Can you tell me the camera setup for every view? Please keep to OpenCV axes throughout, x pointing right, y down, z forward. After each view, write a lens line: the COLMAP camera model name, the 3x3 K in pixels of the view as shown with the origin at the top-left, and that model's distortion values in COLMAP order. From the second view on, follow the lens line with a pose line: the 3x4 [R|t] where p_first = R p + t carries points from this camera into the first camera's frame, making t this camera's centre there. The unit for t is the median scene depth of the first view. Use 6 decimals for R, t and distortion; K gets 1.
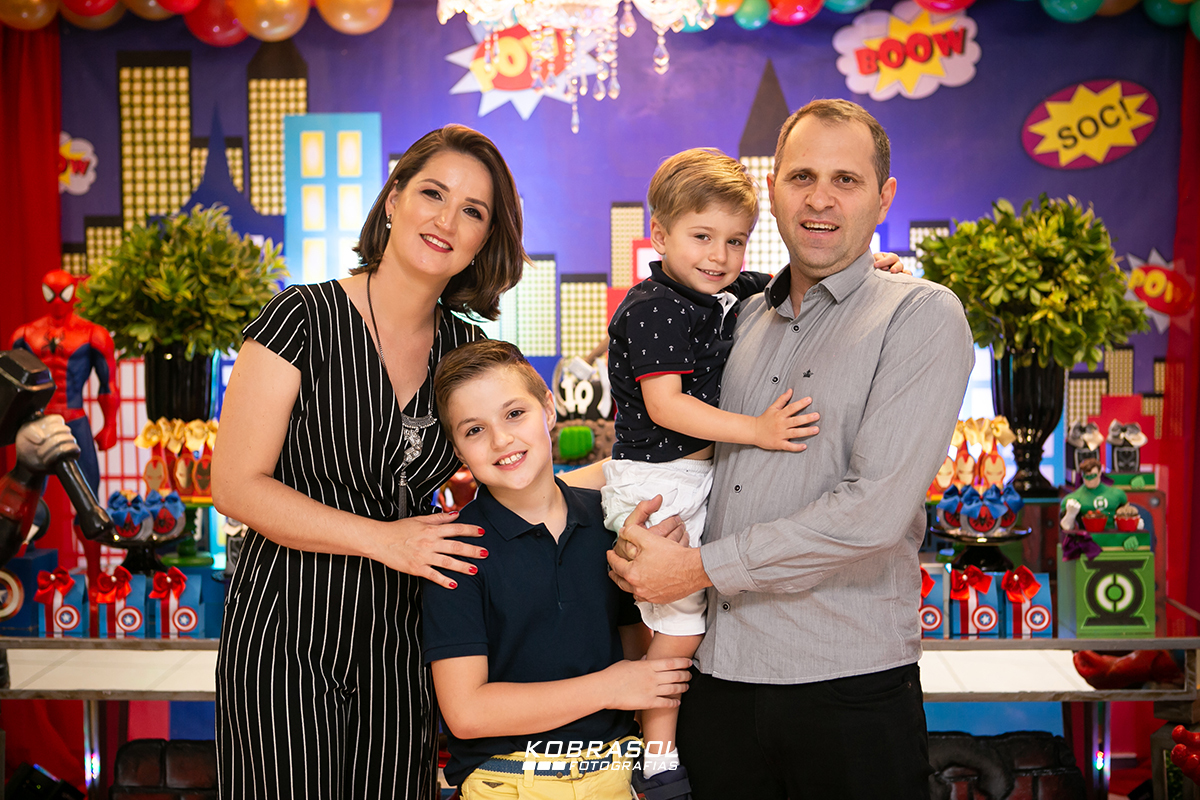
lens RADIAL K [[1646.1, 0, 602.7], [0, 1646.1, 392.9], [0, 0, 1]] dist [0.018178, 0.000000]
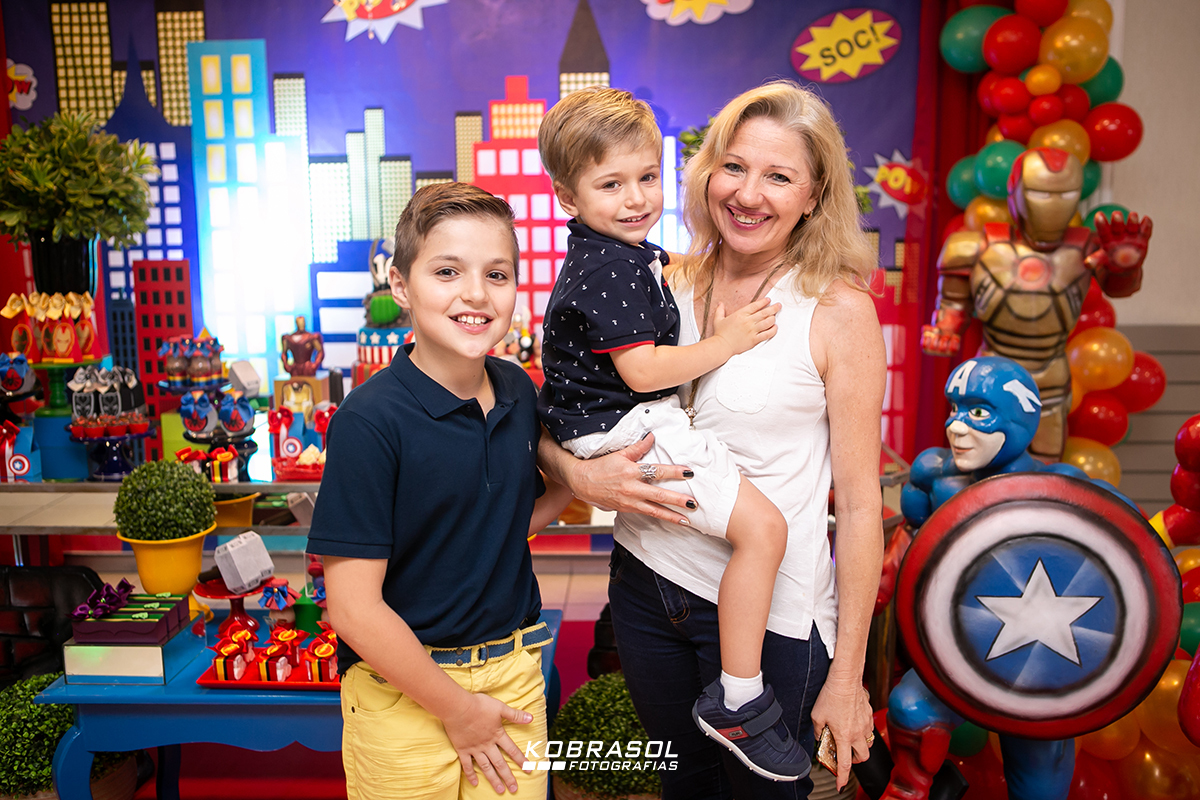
lens RADIAL K [[1119.6, 0, 607.2], [0, 1119.6, 393.7], [0, 0, 1]] dist [-0.027860, 0.000000]
pose [[0.999886, -0.007030, 0.013380, 0.130106], [0.005602, 0.994569, 0.103930, 0.007574], [-0.014038, -0.103844, 0.994495, 0.192330]]
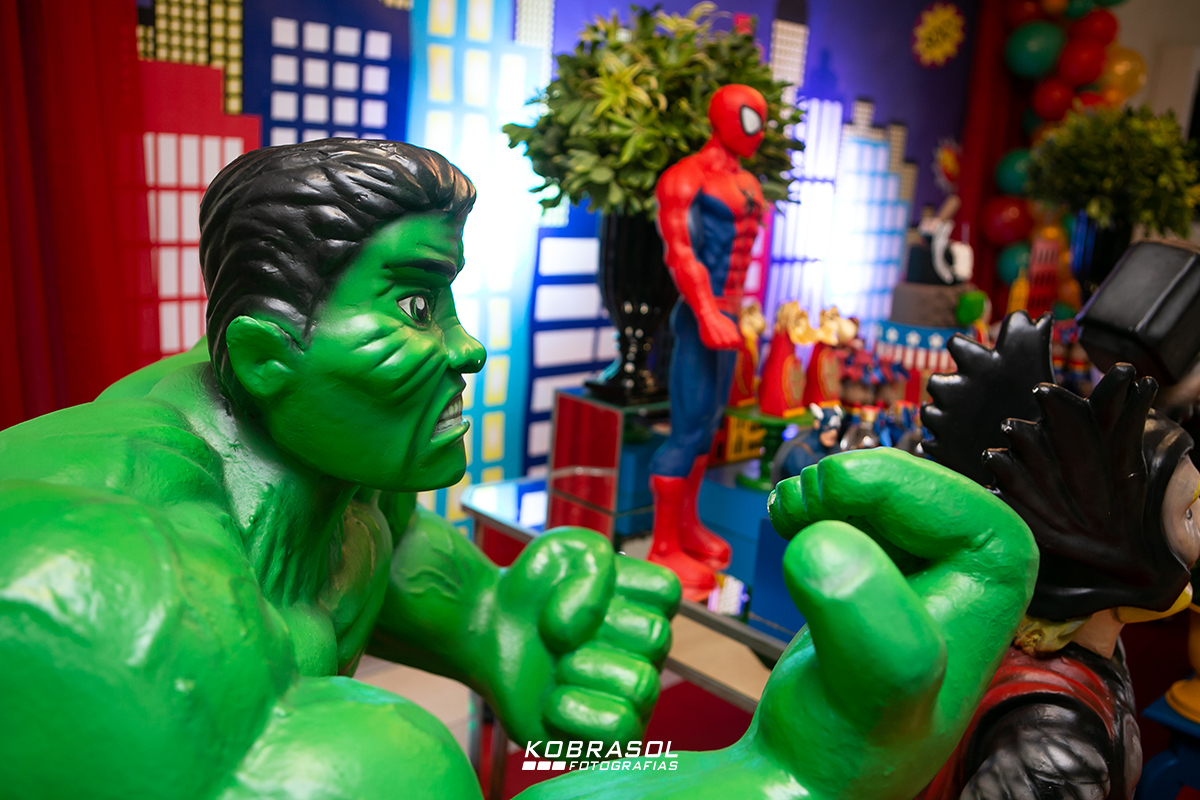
lens RADIAL K [[1119.6, 0, 606.5], [0, 1119.6, 393.4], [0, 0, 1]] dist [-0.027860, 0.000000]
pose [[0.690178, -0.094776, 0.717406, -0.669288], [-0.036483, 0.985568, 0.165301, -0.022448], [-0.722719, -0.140260, 0.676760, 0.678220]]
